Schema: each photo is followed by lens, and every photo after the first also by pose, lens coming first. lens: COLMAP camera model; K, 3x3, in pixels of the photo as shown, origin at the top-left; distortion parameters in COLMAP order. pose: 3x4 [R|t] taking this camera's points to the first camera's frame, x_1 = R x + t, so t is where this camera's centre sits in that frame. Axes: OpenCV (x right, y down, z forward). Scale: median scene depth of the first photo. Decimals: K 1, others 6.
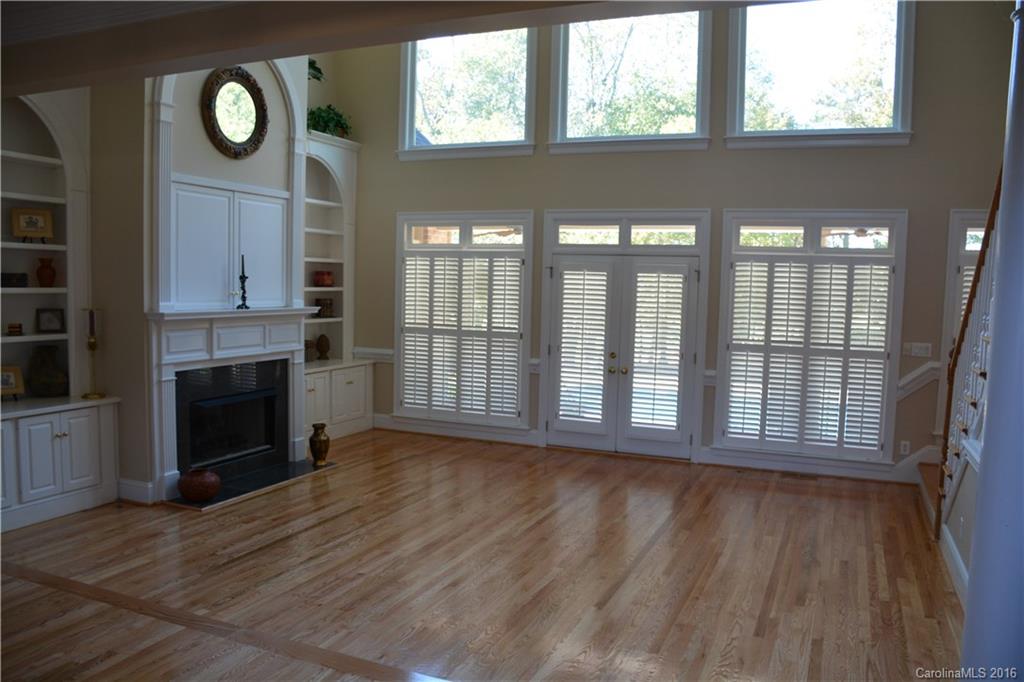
lens RADIAL K [[800.8, 0, 514.7], [0, 800.8, 351.1], [0, 0, 1]] dist [-0.149712, 0.108037]
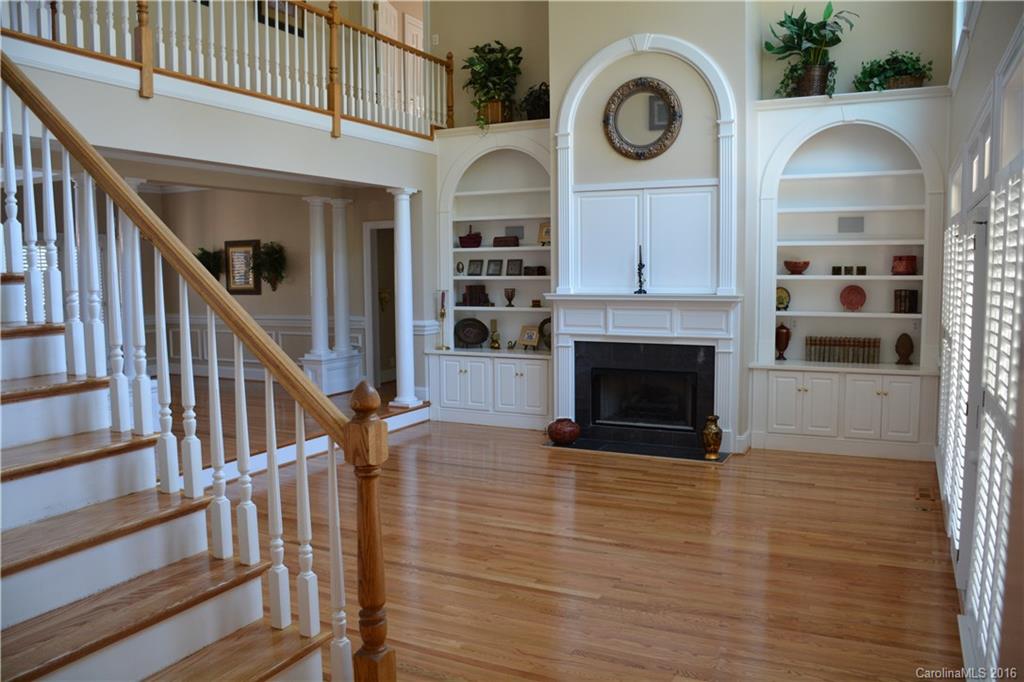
lens RADIAL K [[805.9, 0, 481.1], [0, 805.9, 340.2], [0, 0, 1]] dist [-0.139868, 0.004469]
pose [[-0.085359, 0.063684, -0.994313, 0.819677], [-0.074842, 0.994726, 0.070135, -0.051532], [0.993535, 0.080403, -0.080142, 0.884490]]
